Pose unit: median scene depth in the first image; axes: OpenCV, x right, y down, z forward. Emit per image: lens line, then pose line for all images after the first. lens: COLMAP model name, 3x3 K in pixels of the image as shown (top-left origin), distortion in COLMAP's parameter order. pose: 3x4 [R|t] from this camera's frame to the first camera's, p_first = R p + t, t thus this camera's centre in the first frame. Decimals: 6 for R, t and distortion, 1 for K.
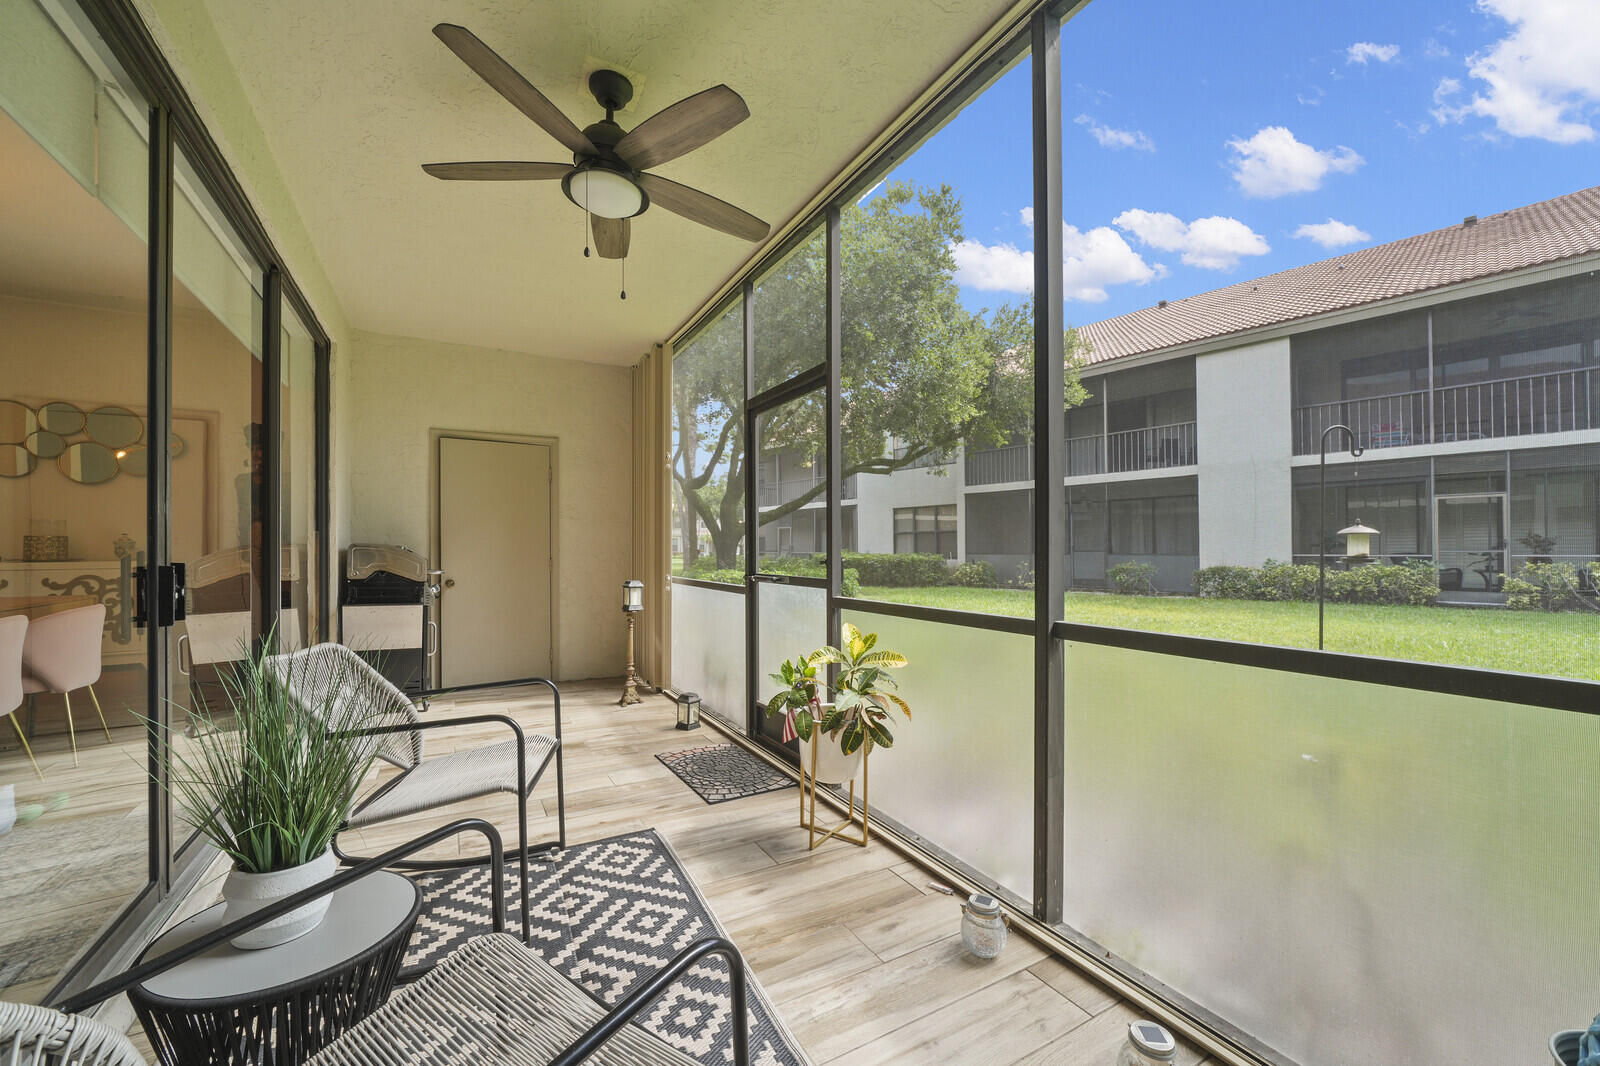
lens RADIAL K [[626.8, 0, 801.8], [0, 626.8, 541.9], [0, 0, 1]] dist [0.003116, 0.000203]
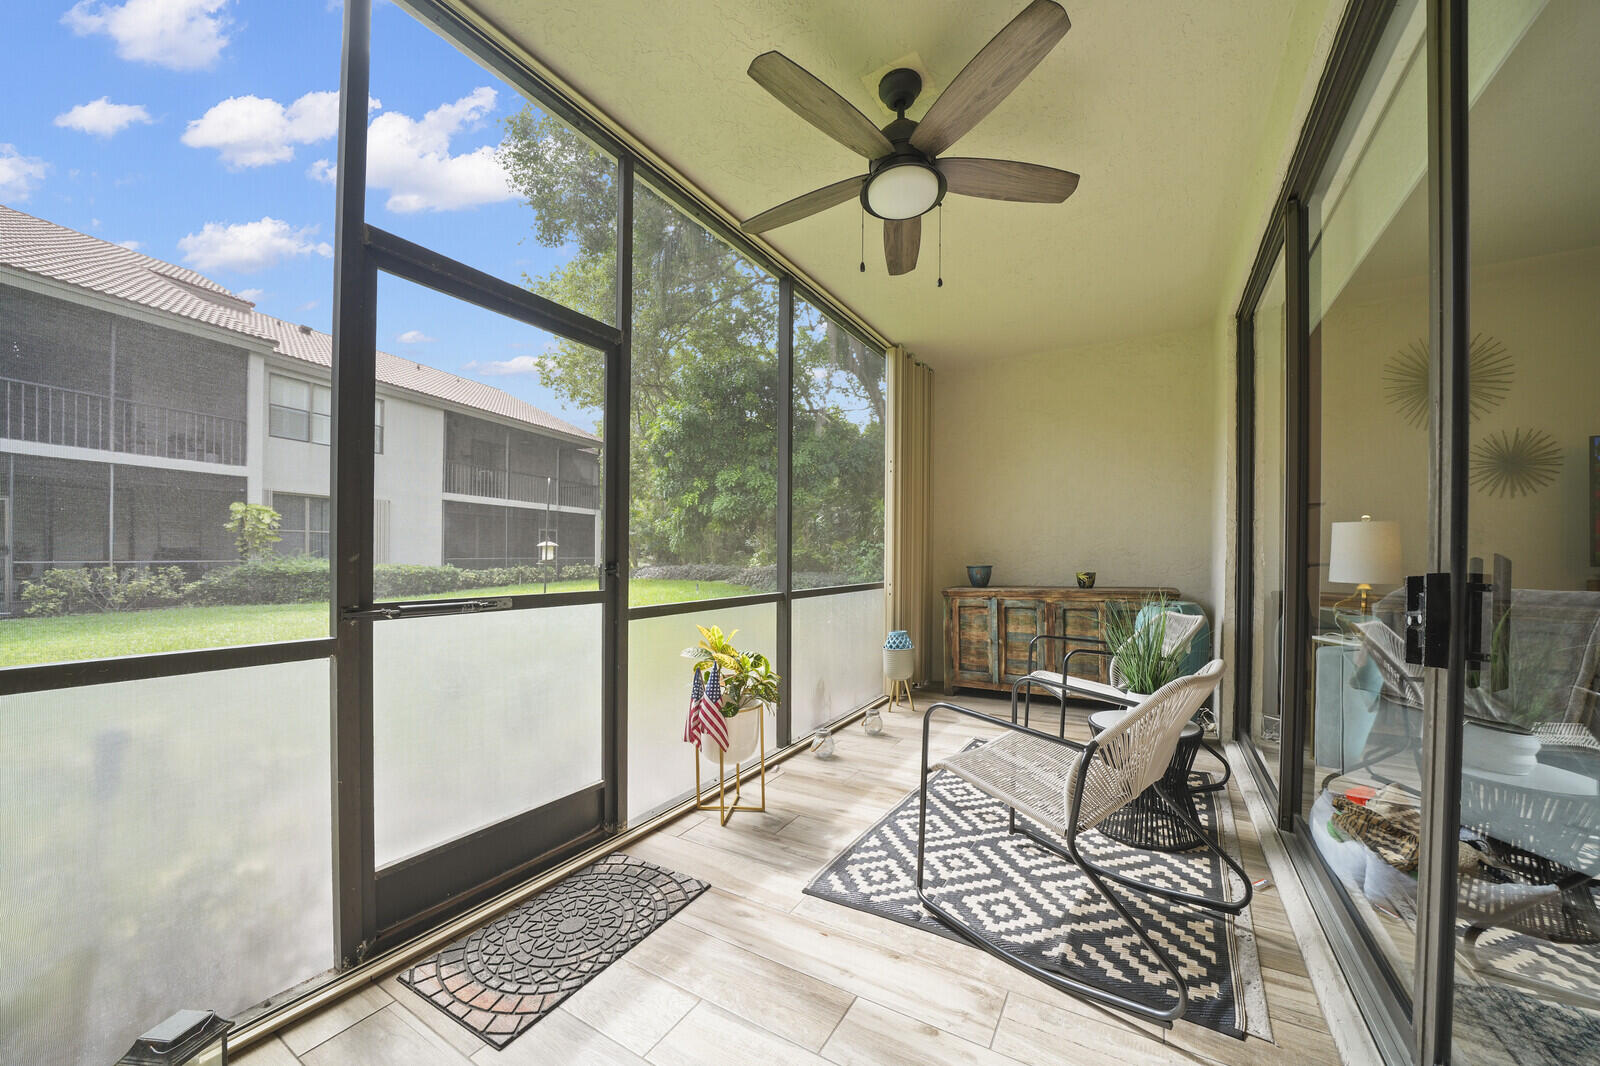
lens RADIAL K [[576.8, 0, 802.3], [0, 576.8, 561.7], [0, 0, 1]] dist [-0.001457, -0.000089]
pose [[-0.491074, -0.006498, 0.871094, -1.017670], [-0.010733, 0.999941, 0.001409, 0.023881], [-0.871052, -0.008657, -0.491115, 1.565919]]
